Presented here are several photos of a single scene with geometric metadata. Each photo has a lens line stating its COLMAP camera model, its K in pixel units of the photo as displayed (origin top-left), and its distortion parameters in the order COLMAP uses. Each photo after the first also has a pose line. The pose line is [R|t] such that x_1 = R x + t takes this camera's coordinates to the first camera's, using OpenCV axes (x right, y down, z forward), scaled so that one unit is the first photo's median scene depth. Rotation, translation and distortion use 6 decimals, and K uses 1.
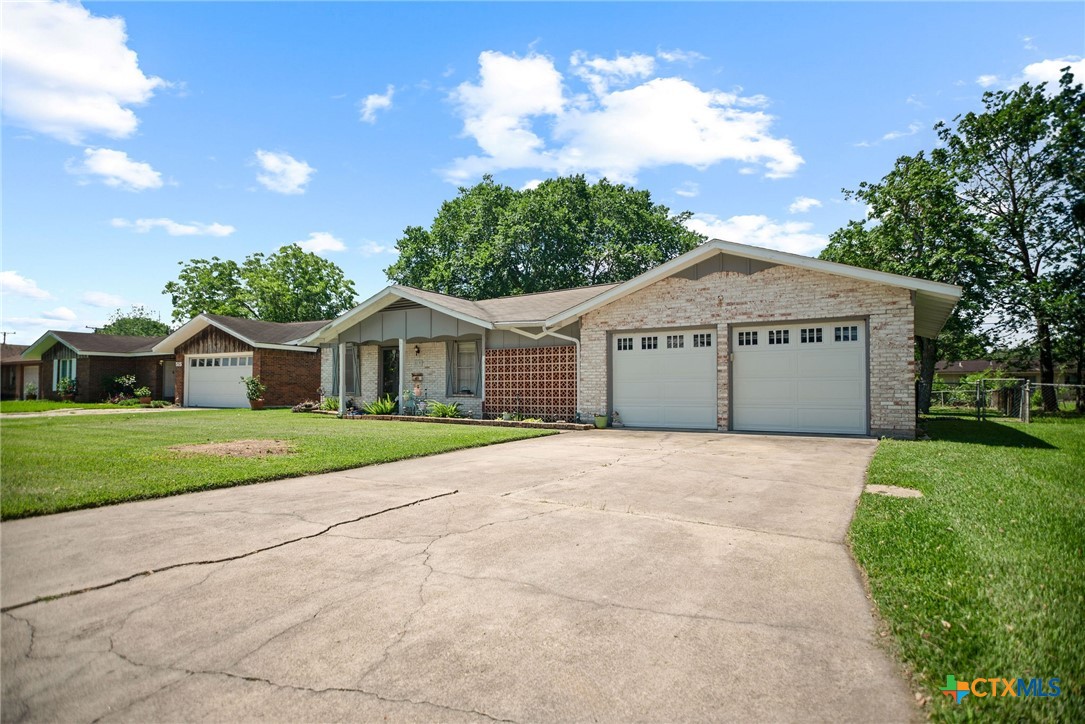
lens RADIAL K [[635.2, 0, 548.6], [0, 635.2, 370.5], [0, 0, 1]] dist [0.000534, -0.000625]
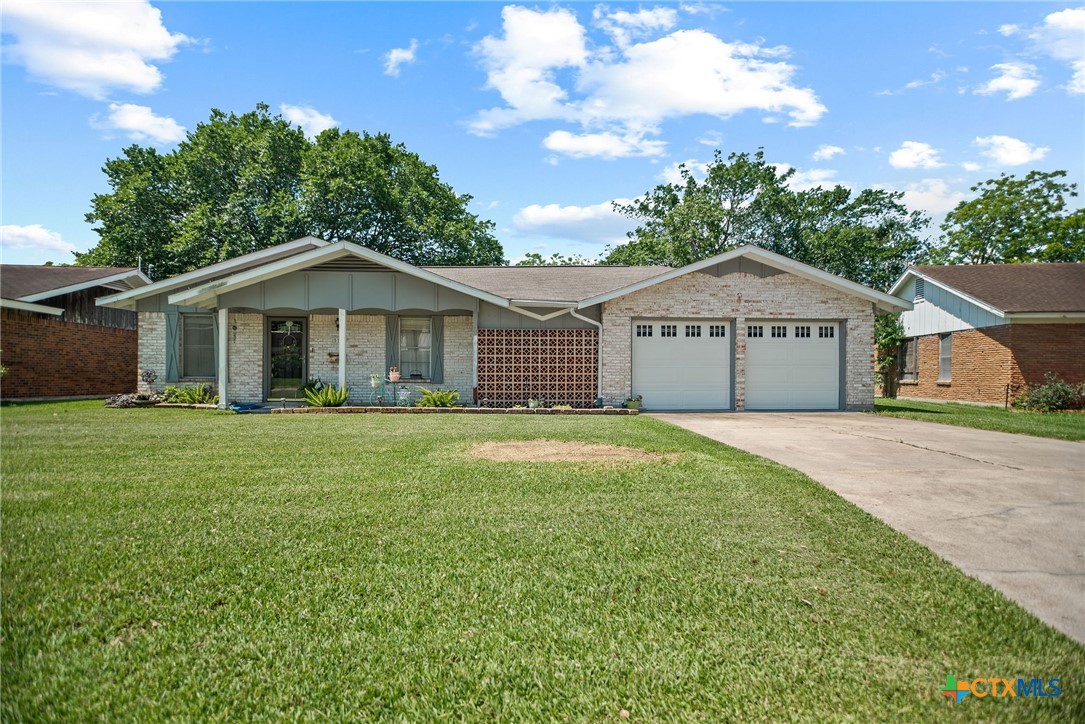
lens RADIAL K [[635.2, 0, 545.5], [0, 635.2, 358.8], [0, 0, 1]] dist [0.000534, -0.000625]
pose [[0.781721, 0.015396, 0.623438, -0.633422], [-0.021911, 0.999756, 0.002784, 0.004792], [-0.623243, -0.015836, 0.781868, 0.277977]]
